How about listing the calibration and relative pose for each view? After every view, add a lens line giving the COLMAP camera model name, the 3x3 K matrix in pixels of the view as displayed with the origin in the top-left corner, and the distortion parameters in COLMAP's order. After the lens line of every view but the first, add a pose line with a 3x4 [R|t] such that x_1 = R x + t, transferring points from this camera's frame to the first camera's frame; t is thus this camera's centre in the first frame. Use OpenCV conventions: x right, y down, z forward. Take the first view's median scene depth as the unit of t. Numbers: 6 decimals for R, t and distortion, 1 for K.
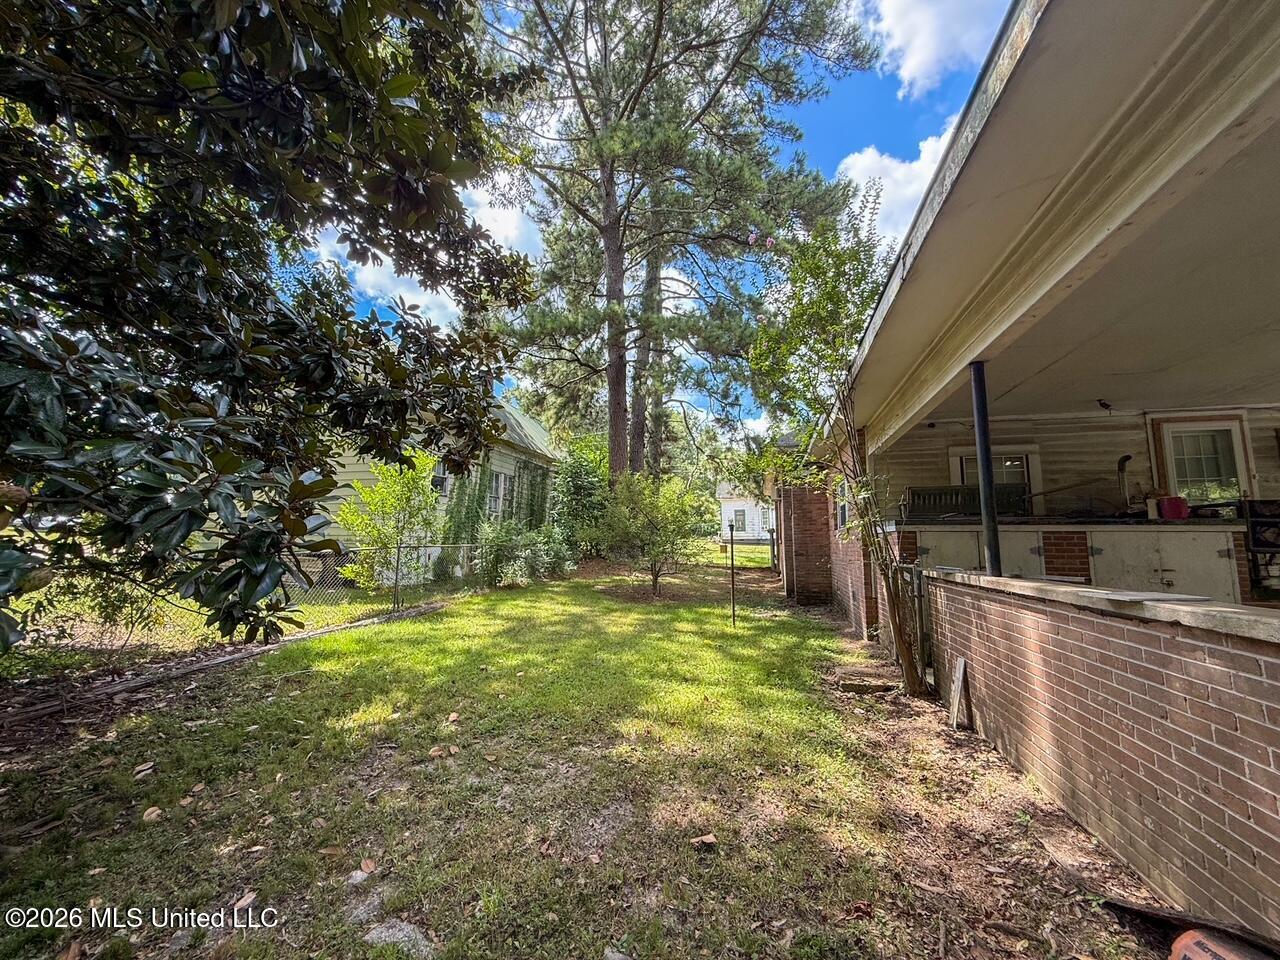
lens RADIAL K [[509.2, 0, 635.2], [0, 509.2, 480.8], [0, 0, 1]] dist [-0.001642, 0.000590]
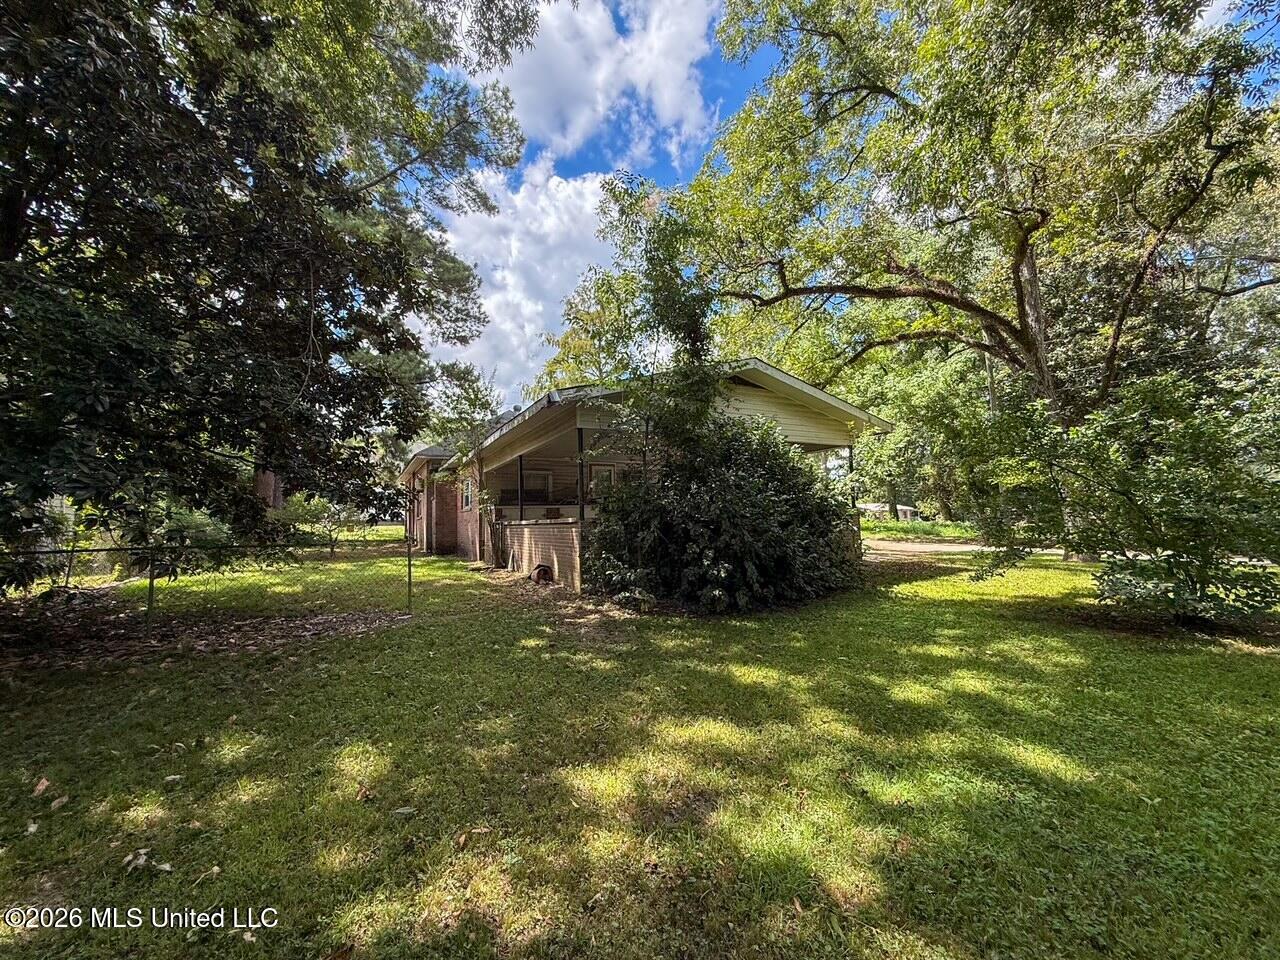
lens RADIAL K [[509.2, 0, 635.2], [0, 509.2, 480.8], [0, 0, 1]] dist [-0.001642, 0.000590]
pose [[0.740482, 0.005435, 0.672054, -0.689928], [-0.035006, 0.998922, 0.030492, -0.143999], [-0.671164, -0.046105, 0.739874, -1.385331]]
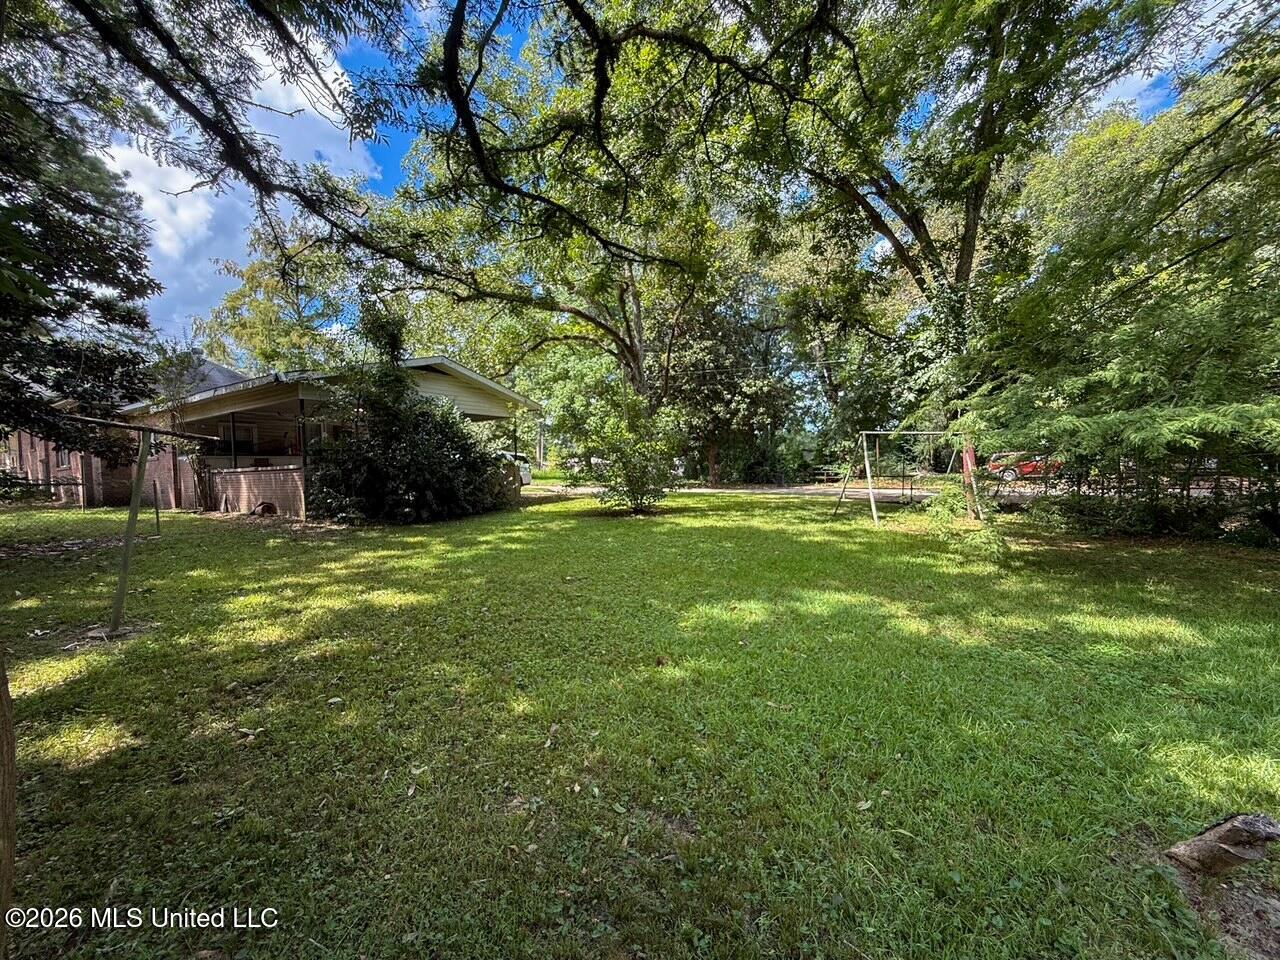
lens RADIAL K [[509.2, 0, 635.2], [0, 509.2, 480.8], [0, 0, 1]] dist [-0.001642, 0.000590]
pose [[0.305654, -0.063396, 0.950030, -1.466402], [-0.078954, 0.992657, 0.091642, -0.227067], [-0.948864, -0.103019, 0.298404, -2.187238]]
